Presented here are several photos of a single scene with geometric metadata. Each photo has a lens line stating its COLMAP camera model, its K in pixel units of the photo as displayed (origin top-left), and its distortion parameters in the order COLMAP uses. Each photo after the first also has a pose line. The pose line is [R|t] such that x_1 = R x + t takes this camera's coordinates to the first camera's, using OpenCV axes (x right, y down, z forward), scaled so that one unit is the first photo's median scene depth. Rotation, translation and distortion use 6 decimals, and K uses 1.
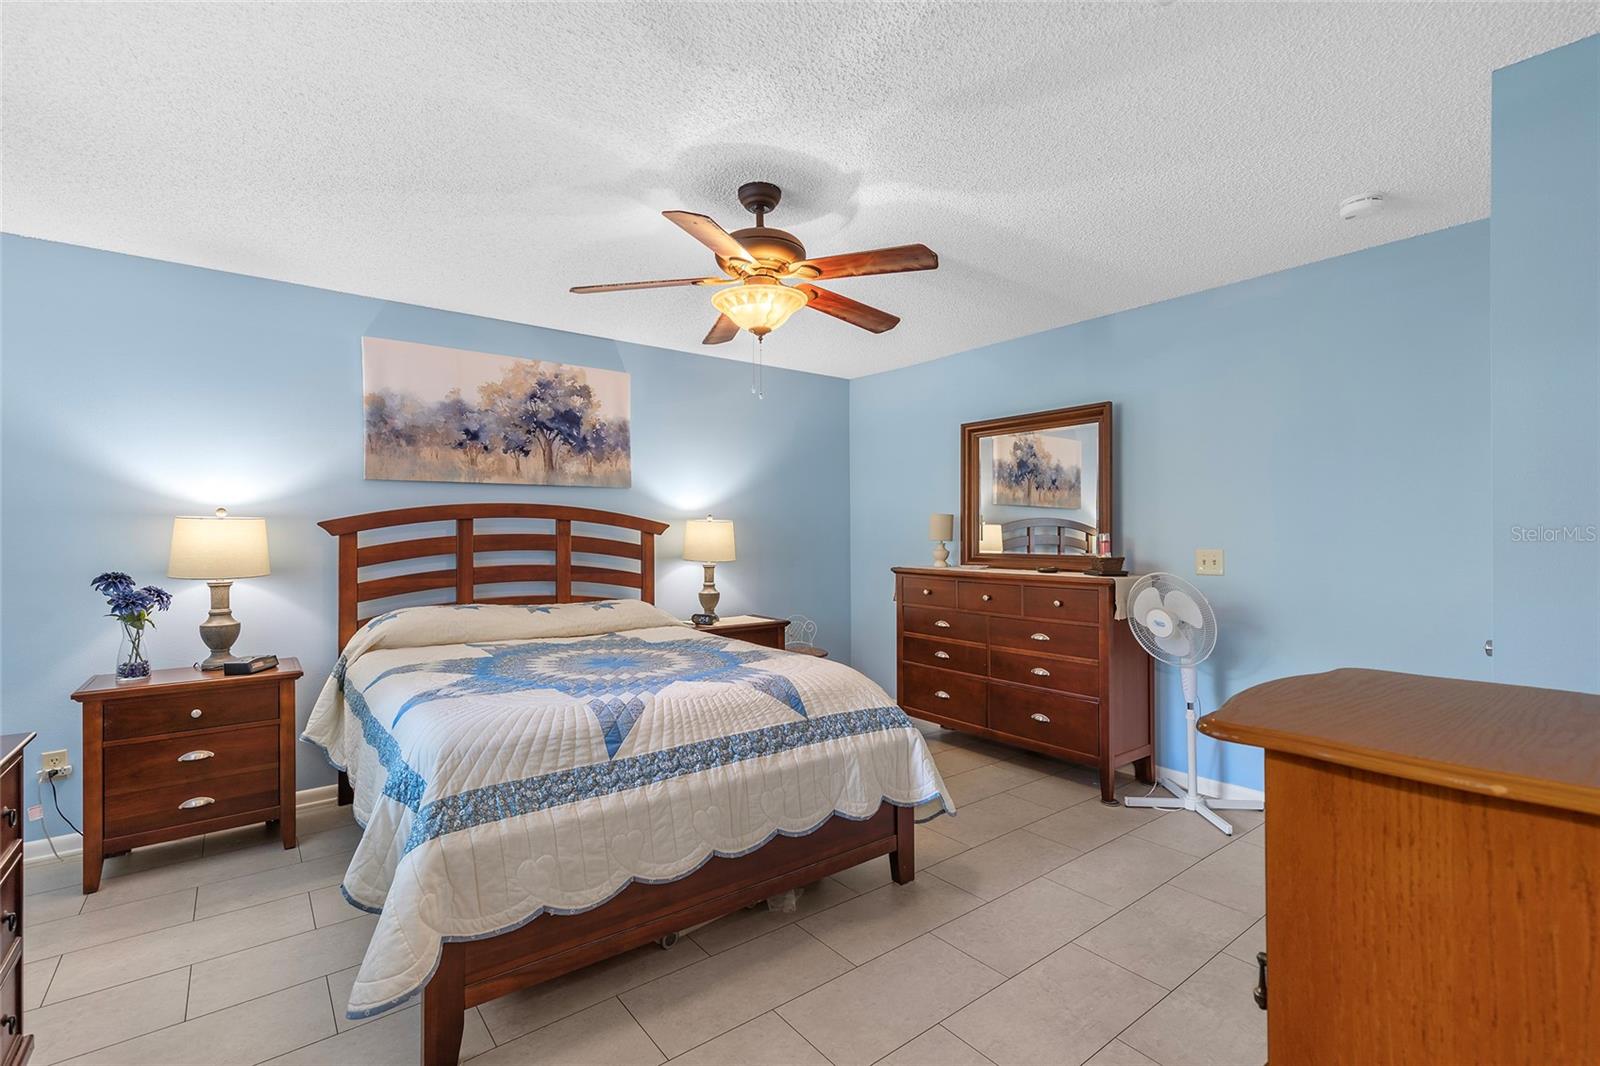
lens RADIAL K [[722.3, 0, 785.9], [0, 722.3, 529.3], [0, 0, 1]] dist [0.003943, 0.000701]
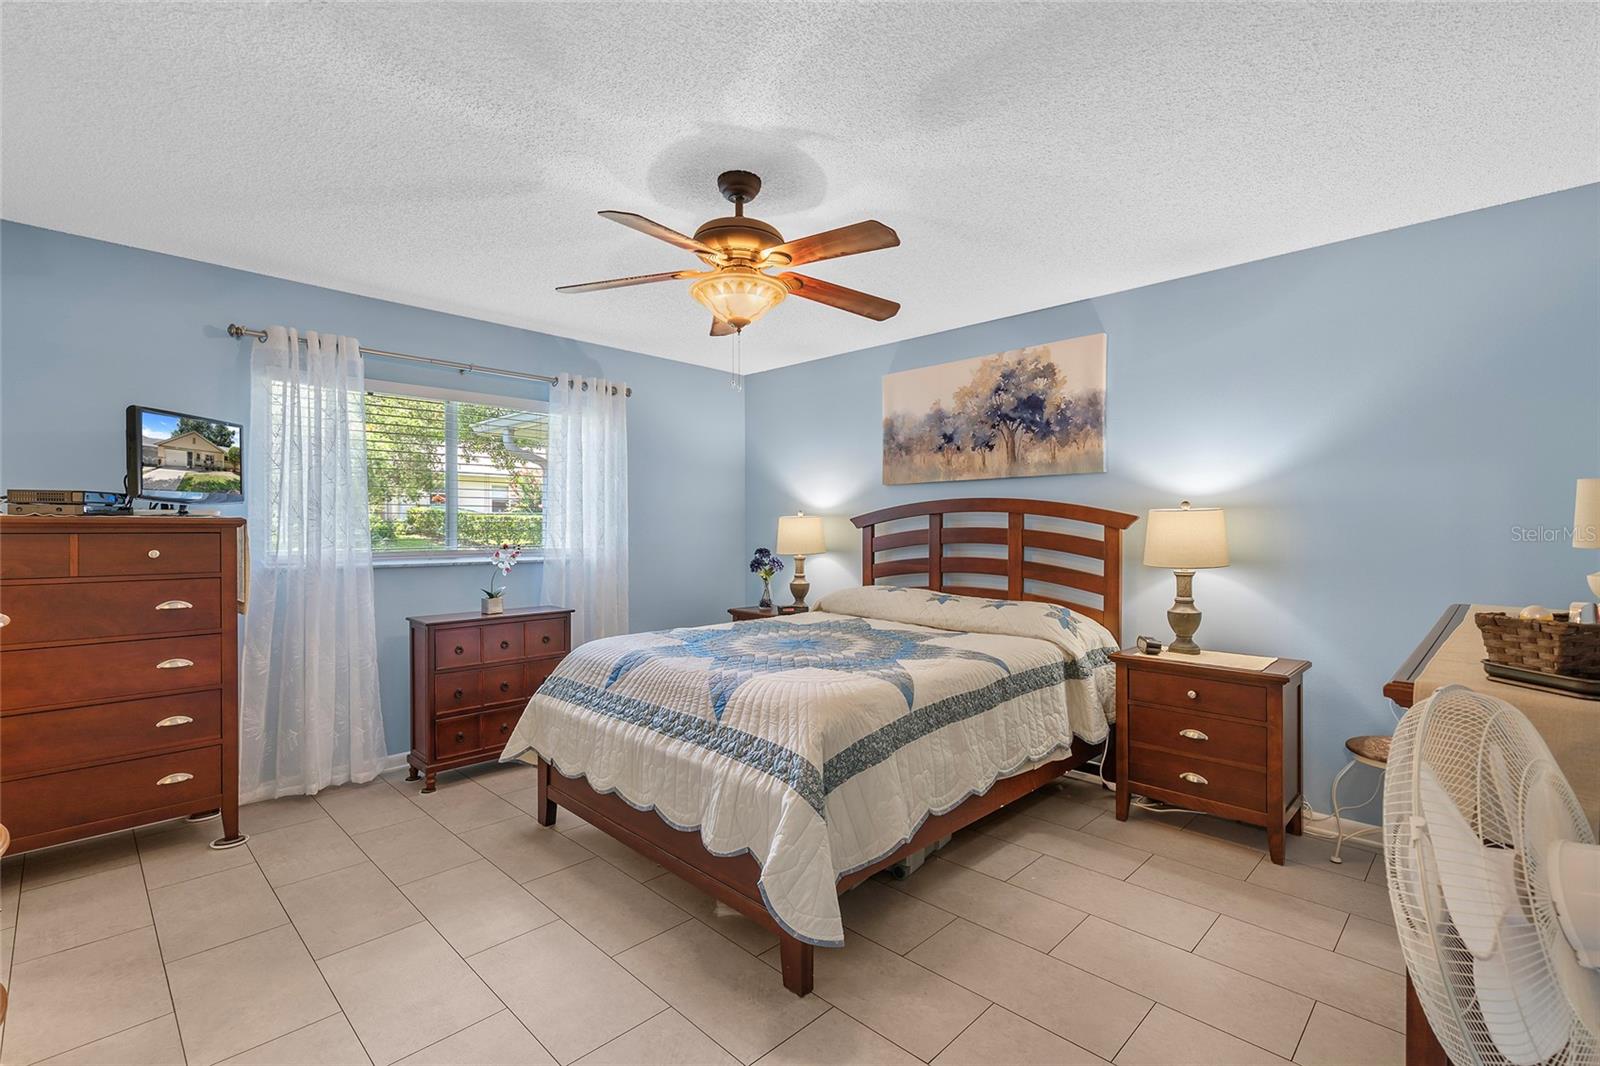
lens RADIAL K [[722.3, 0, 788.2], [0, 722.3, 532.8], [0, 0, 1]] dist [0.003943, 0.000701]
pose [[0.124709, 0.006133, -0.992174, 0.601503], [-0.001421, 0.999981, 0.006002, 0.007713], [0.992192, 0.000661, 0.124715, 0.584311]]
